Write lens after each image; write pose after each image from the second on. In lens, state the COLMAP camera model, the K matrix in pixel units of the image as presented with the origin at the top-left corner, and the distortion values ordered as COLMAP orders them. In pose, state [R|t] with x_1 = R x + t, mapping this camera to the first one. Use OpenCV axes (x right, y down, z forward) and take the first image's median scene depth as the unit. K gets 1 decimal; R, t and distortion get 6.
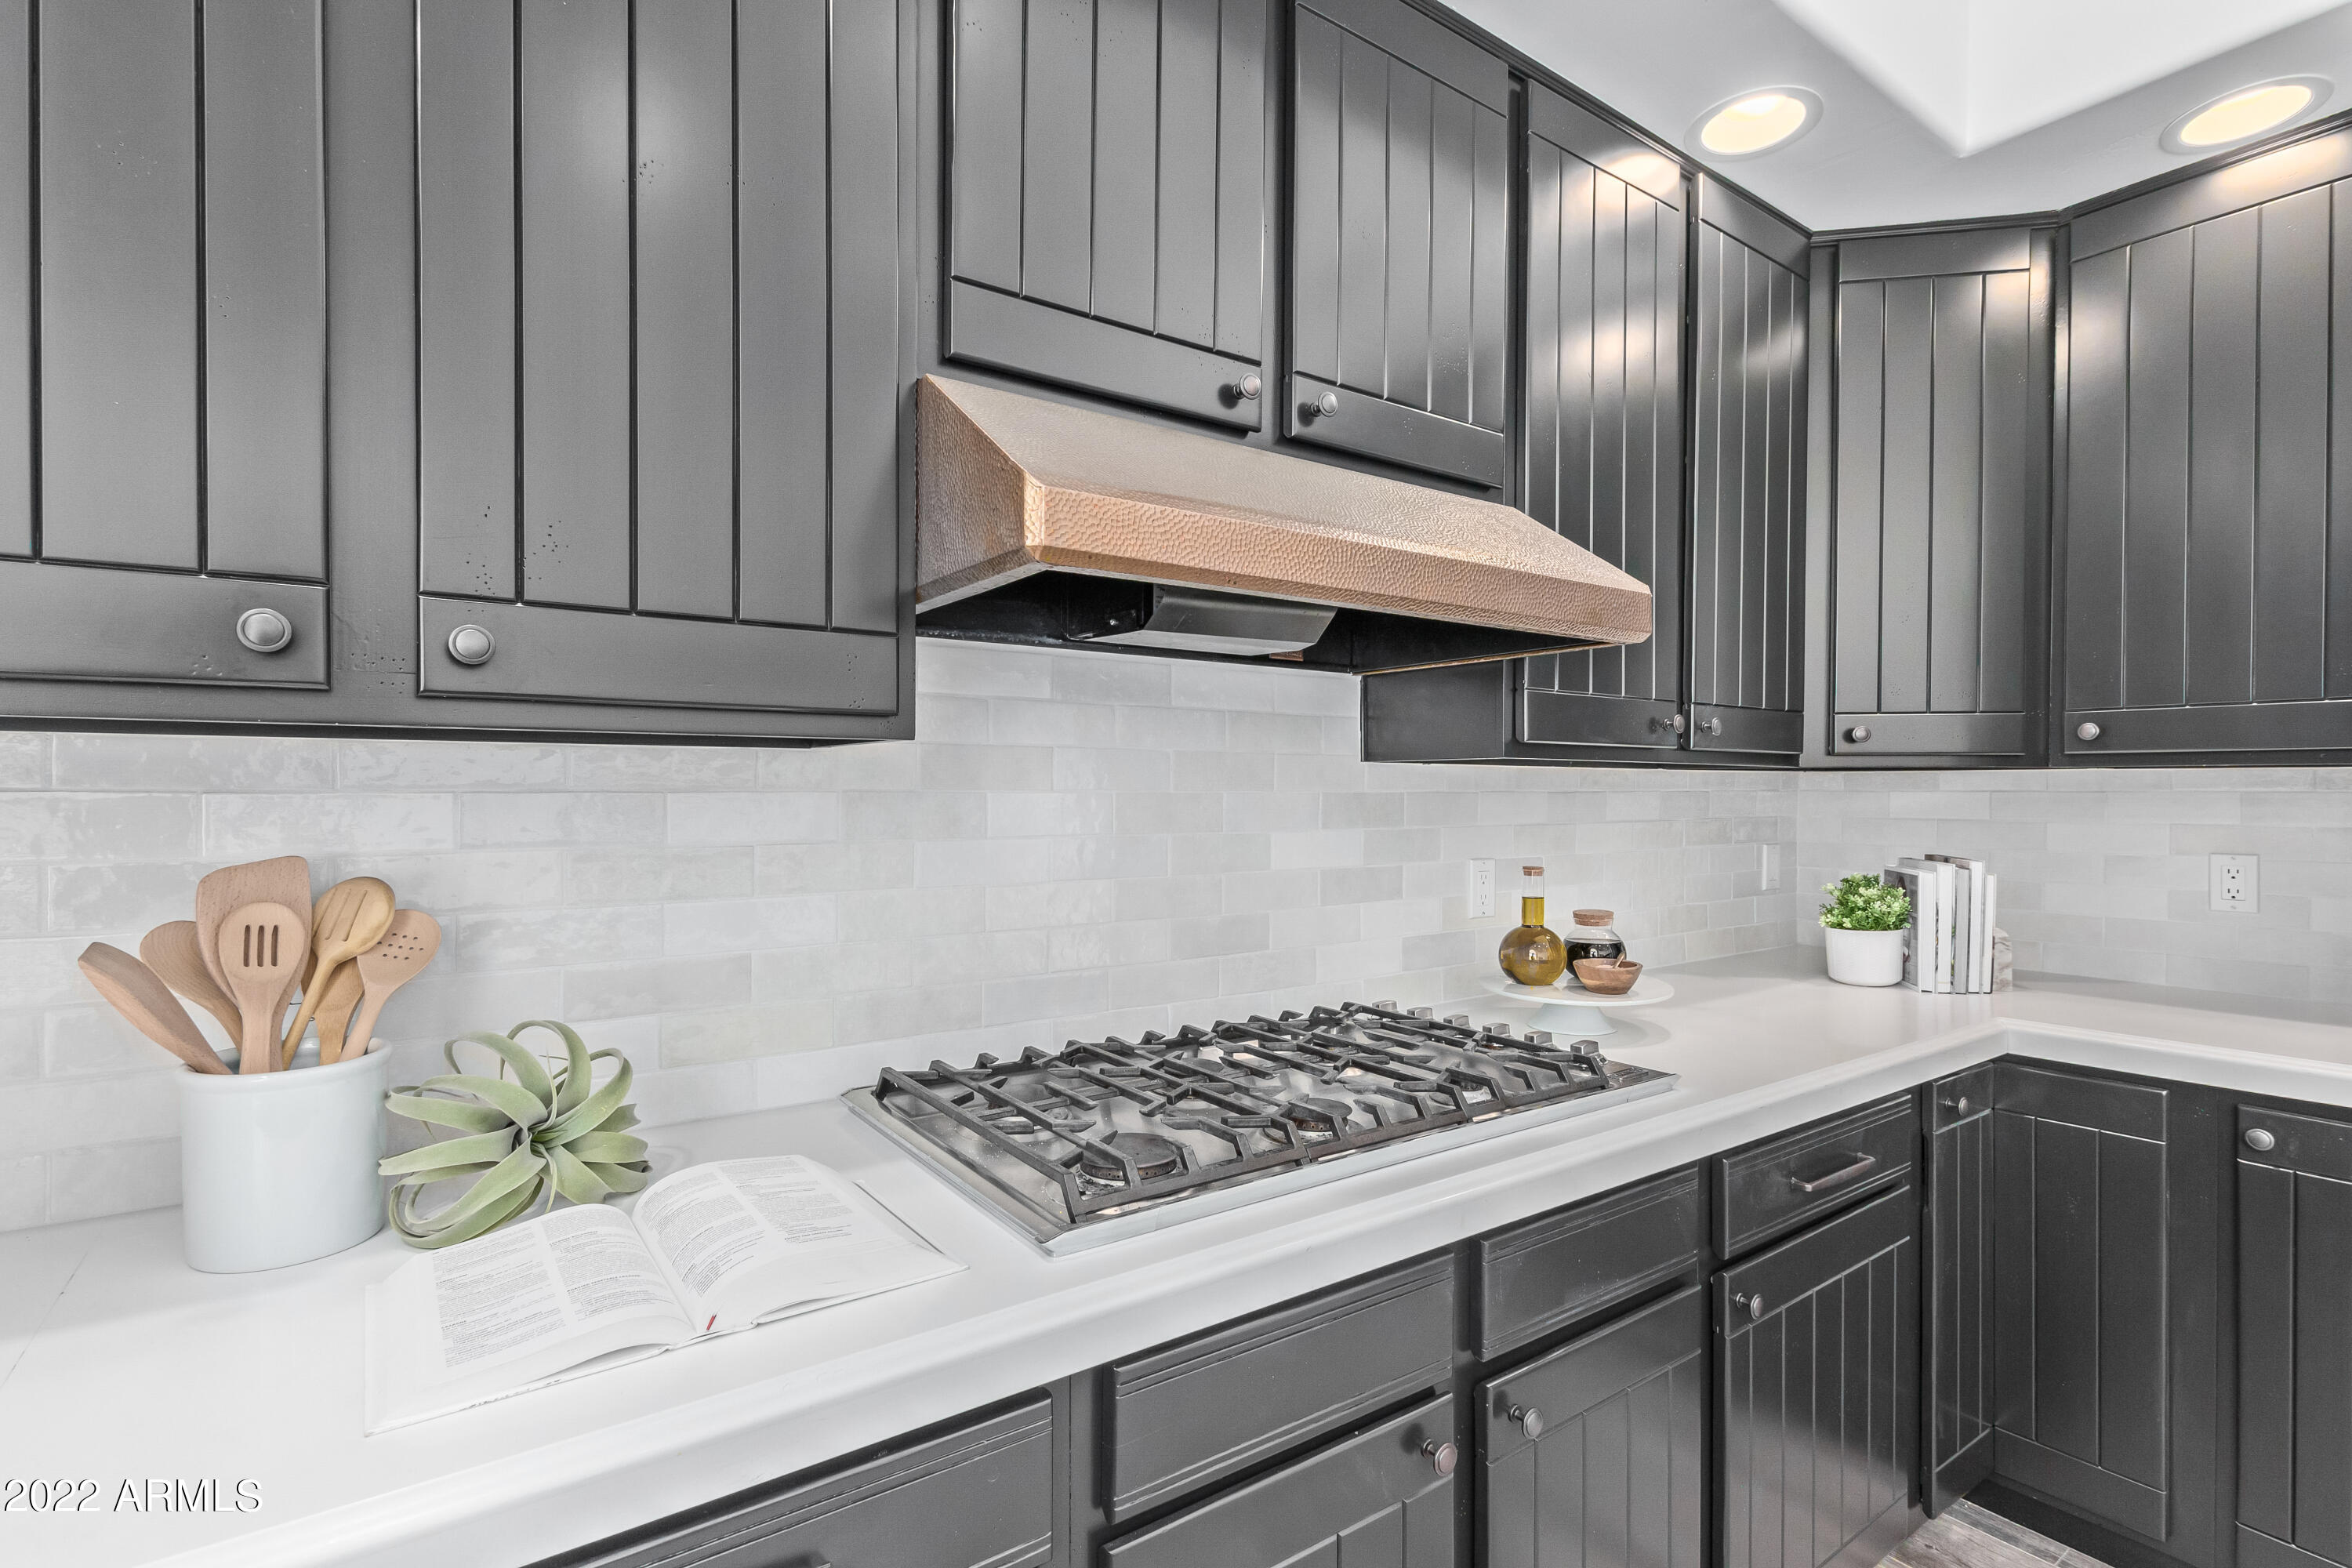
lens RADIAL K [[1090.0, 0, 1169.9], [0, 1090.0, 798.2], [0, 0, 1]] dist [0.000100, -0.000761]
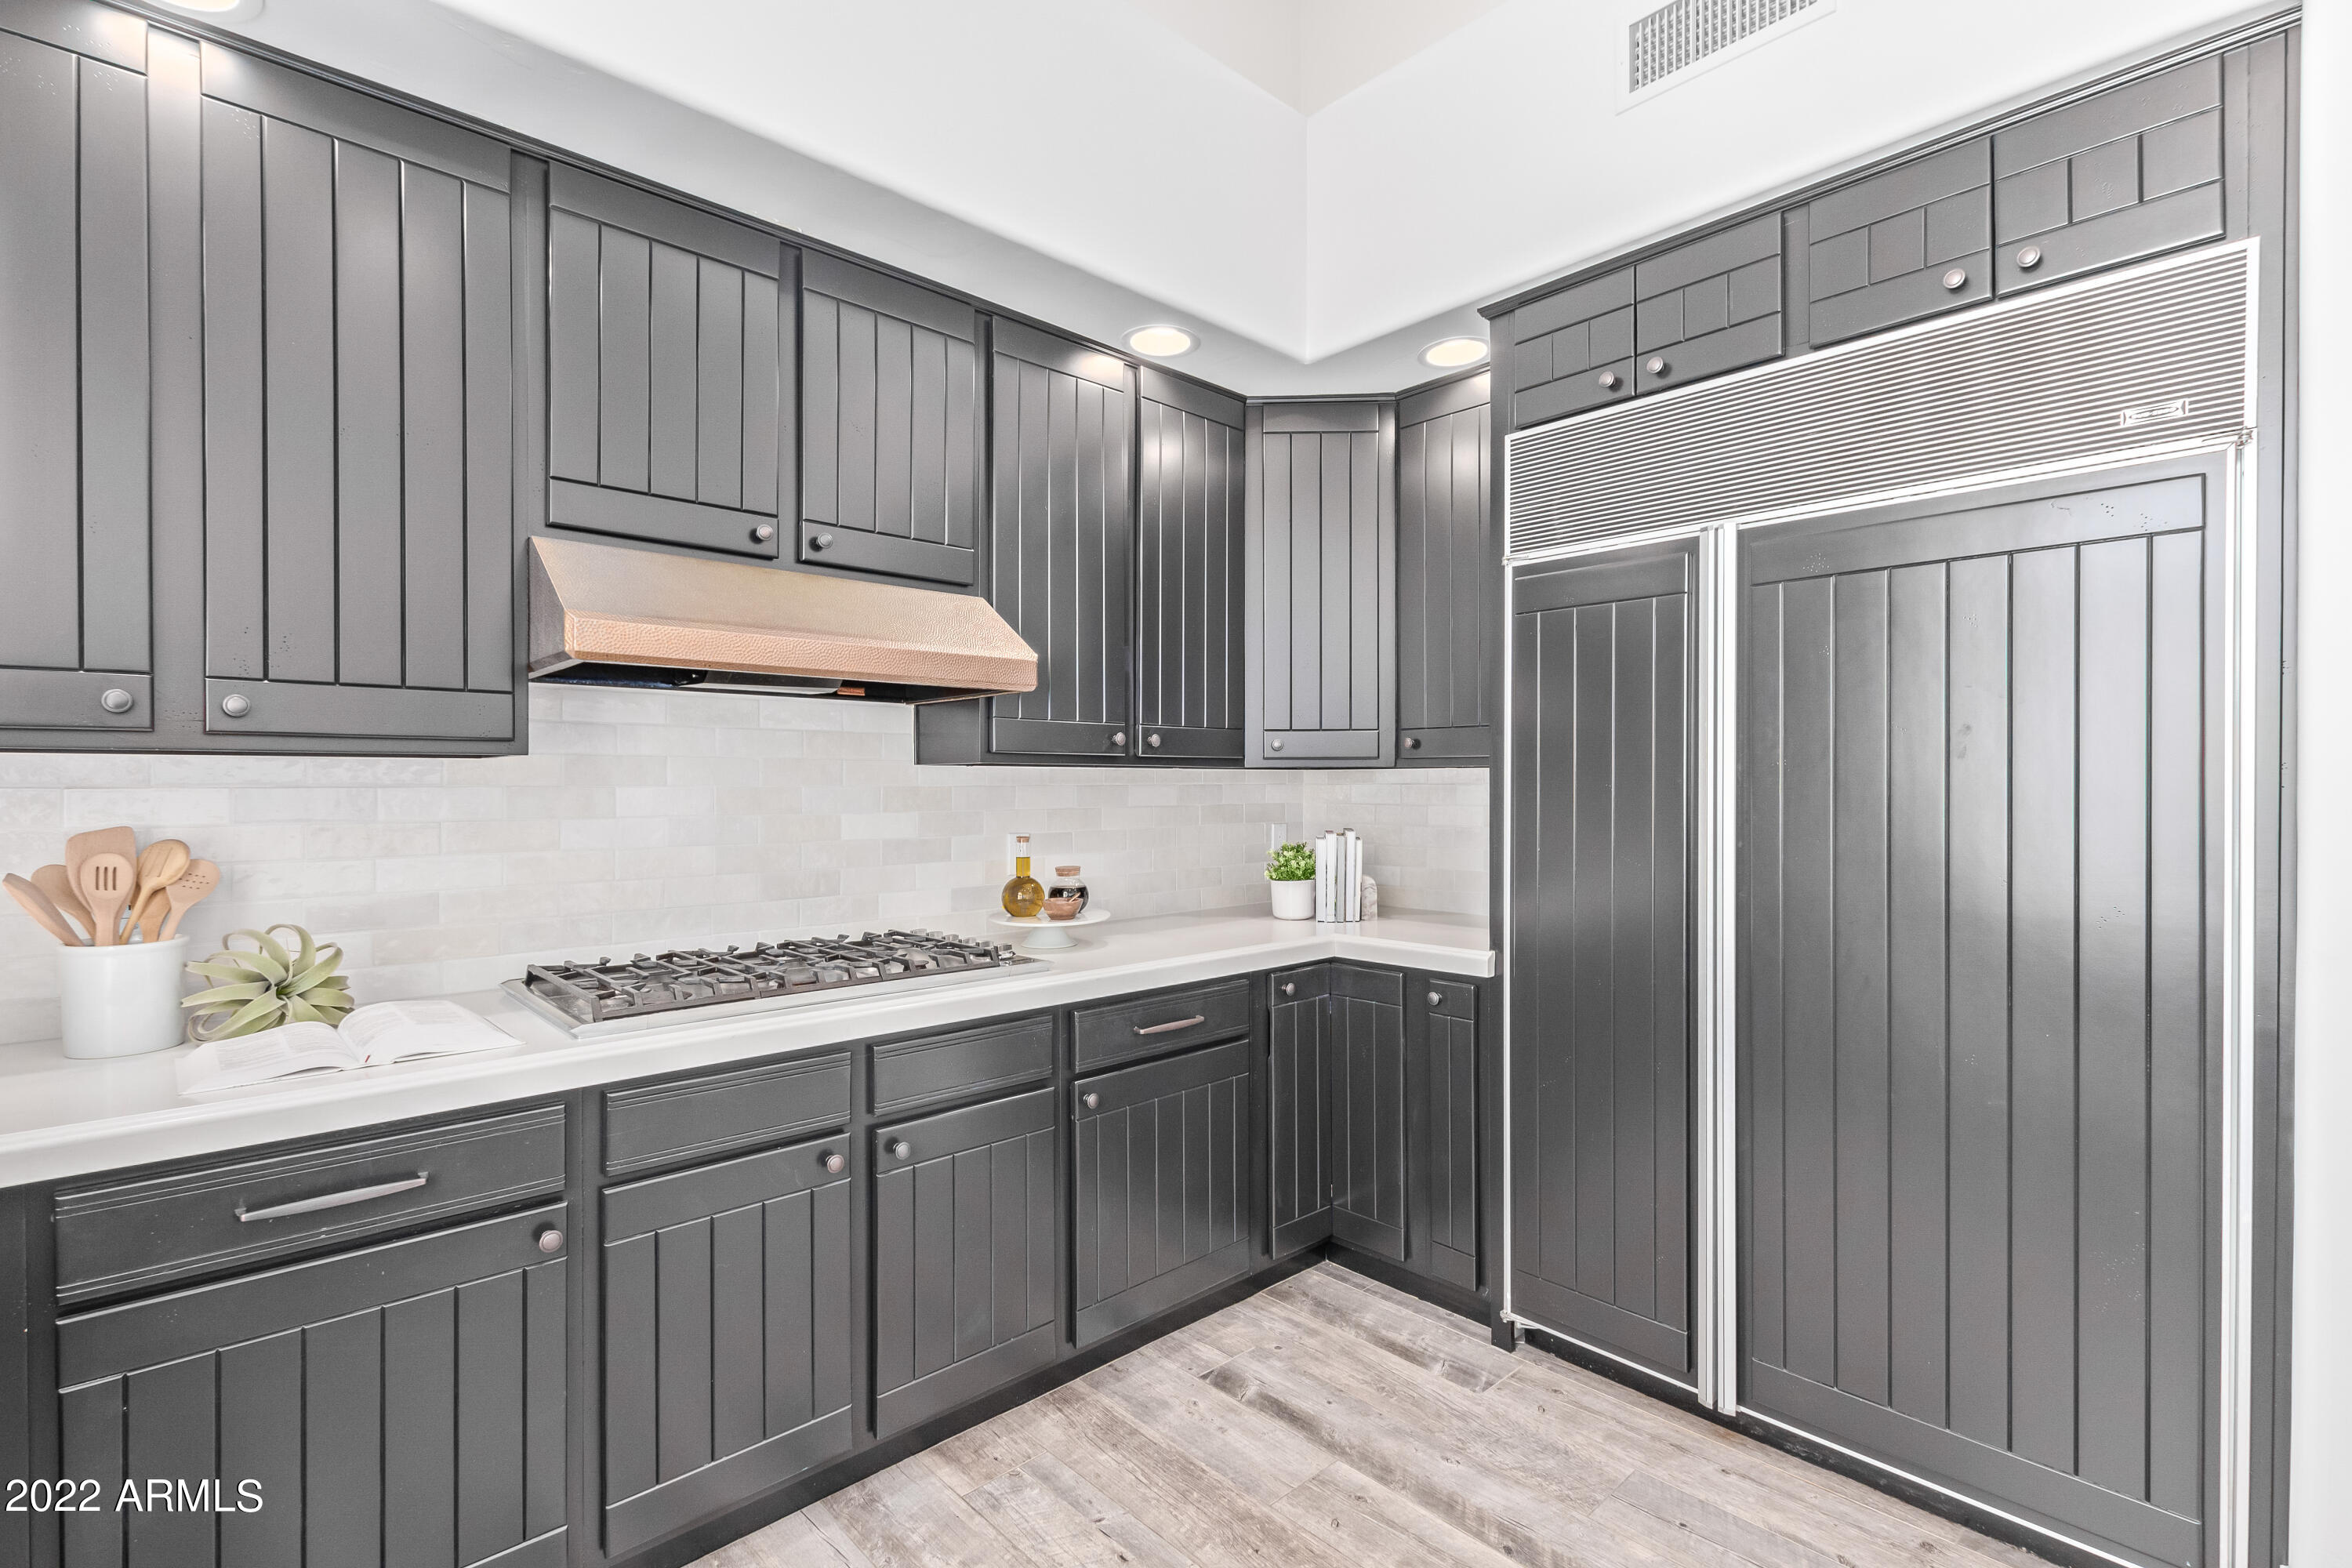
lens RADIAL K [[1137.9, 0, 1170.5], [0, 1137.9, 792.9], [0, 0, 1]] dist [-0.000850, -0.001886]
pose [[0.995066, -0.004525, 0.099110, 0.555547], [0.004723, 0.999987, -0.001758, 0.011310], [-0.099101, 0.002217, 0.995075, -0.800899]]
